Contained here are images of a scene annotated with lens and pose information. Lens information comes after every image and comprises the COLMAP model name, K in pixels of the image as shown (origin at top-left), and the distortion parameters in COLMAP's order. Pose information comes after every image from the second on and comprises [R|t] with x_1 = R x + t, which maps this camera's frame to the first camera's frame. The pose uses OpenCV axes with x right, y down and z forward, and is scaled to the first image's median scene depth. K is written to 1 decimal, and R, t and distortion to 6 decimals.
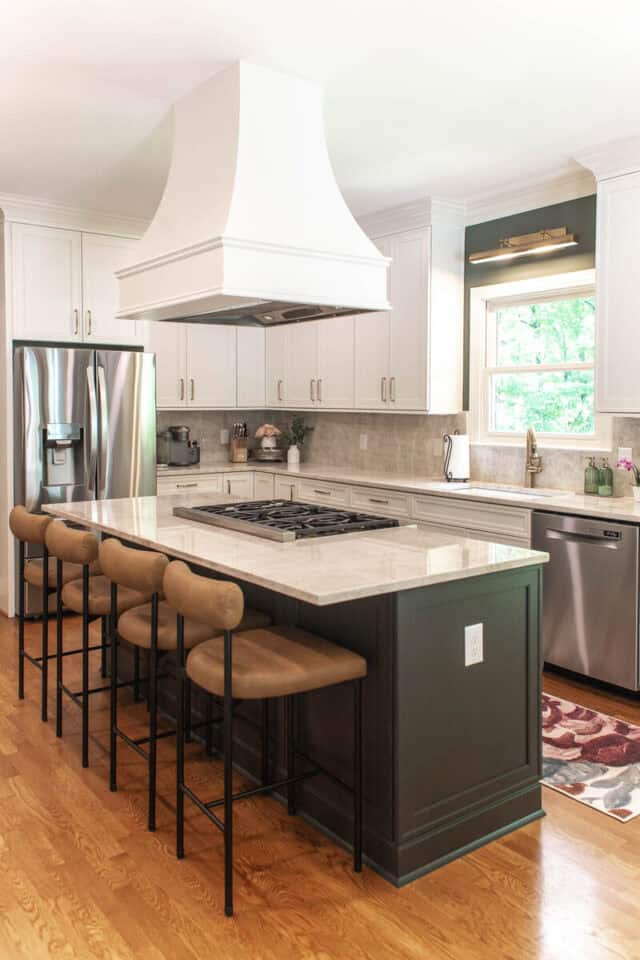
lens RADIAL K [[788.1, 0, 306.3], [0, 788.1, 413.7], [0, 0, 1]] dist [-0.042167, -0.045577]
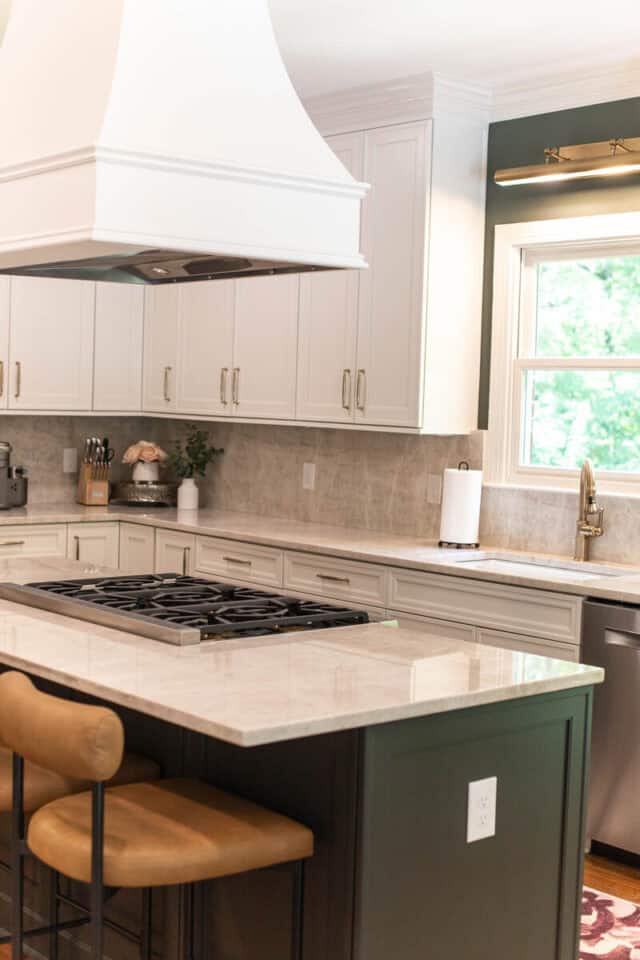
lens RADIAL K [[1415.1, 0, 277.5], [0, 1415.1, 444.1], [0, 0, 1]] dist [-0.175771, 0.000000]
pose [[0.998219, 0.024343, 0.054456, -0.011269], [-0.025506, 0.999459, 0.020761, -0.012294], [-0.053922, -0.022113, 0.998300, -0.065263]]
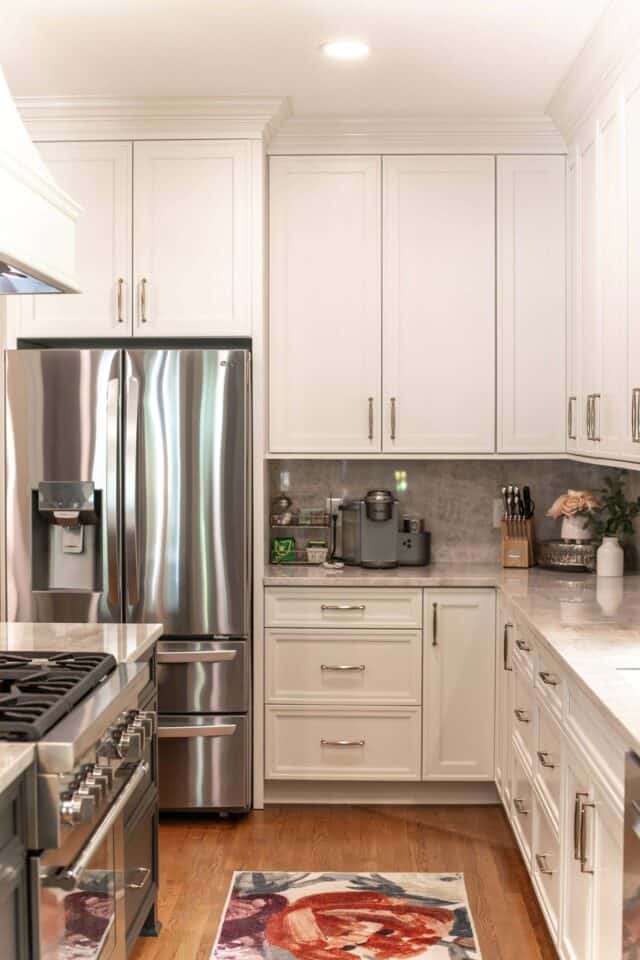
lens RADIAL K [[1412.9, 0, 315.6], [0, 1412.9, 474.1], [0, 0, 1]] dist [-0.083562, 0.000000]
pose [[0.781014, 0.017827, -0.624258, 0.505601], [-0.009214, 0.999813, 0.017023, -0.013164], [0.624445, -0.007543, 0.781032, 0.349413]]
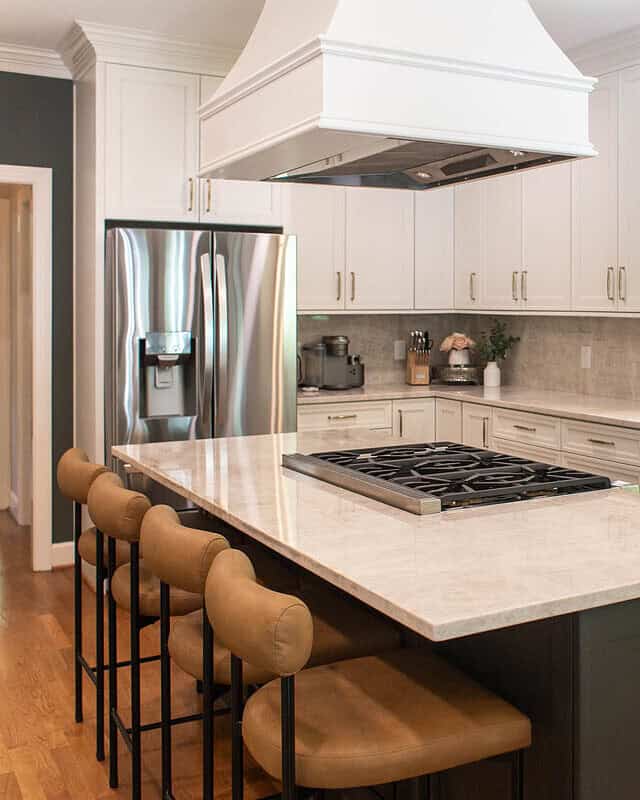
lens RADIAL K [[980.4, 0, 485.8], [0, 980.4, 309.0], [0, 0, 1]] dist [-0.073837, 0.000000]
pose [[0.998223, -0.002338, -0.059535, 0.044926], [0.001627, 0.999927, -0.011986, 0.002617], [0.059559, 0.011868, 0.998154, 0.127161]]
